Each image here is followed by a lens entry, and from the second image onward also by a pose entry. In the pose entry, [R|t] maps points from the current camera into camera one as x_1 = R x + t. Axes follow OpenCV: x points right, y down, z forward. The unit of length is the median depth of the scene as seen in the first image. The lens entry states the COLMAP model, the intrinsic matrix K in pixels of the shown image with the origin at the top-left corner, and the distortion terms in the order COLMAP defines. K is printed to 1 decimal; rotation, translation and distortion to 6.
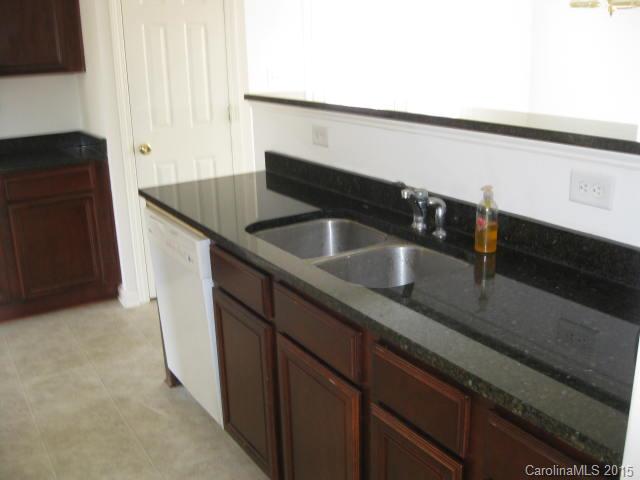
lens RADIAL K [[651.7, 0, 321.8], [0, 651.7, 232.4], [0, 0, 1]] dist [-0.129105, 0.043158]
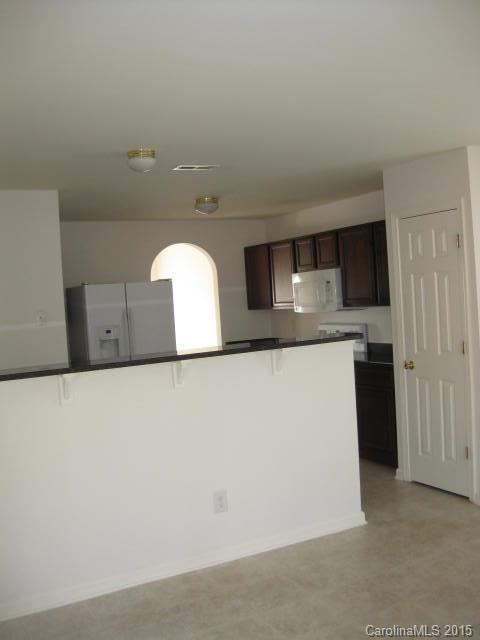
lens RADIAL K [[651.7, 0, 240.0], [0, 651.7, 320.0], [0, 0, 1]] dist [-0.129105, 0.043158]
pose [[-0.079007, 0.071405, -0.994313, 1.081960], [-0.213107, 0.973164, 0.086820, -0.261272], [0.973829, 0.218755, -0.061670, 0.712276]]
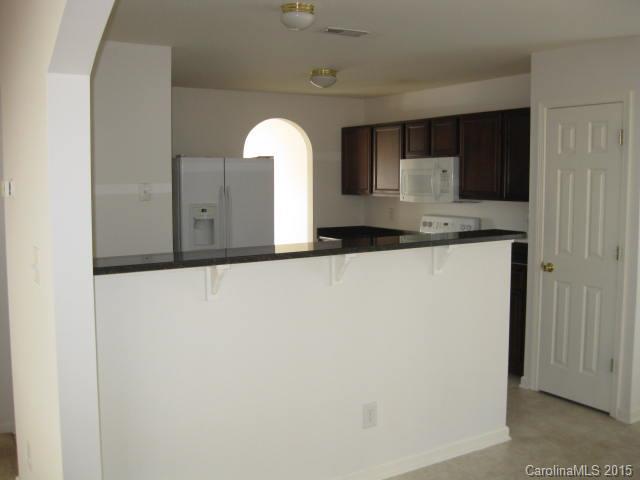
lens RADIAL K [[651.7, 0, 321.8], [0, 651.7, 232.4], [0, 0, 1]] dist [-0.129105, 0.043158]
pose [[-0.011499, 0.113994, -0.993415, 0.951513], [-0.276151, 0.954481, 0.112723, -0.211691], [0.961045, 0.275629, 0.020504, 0.530347]]
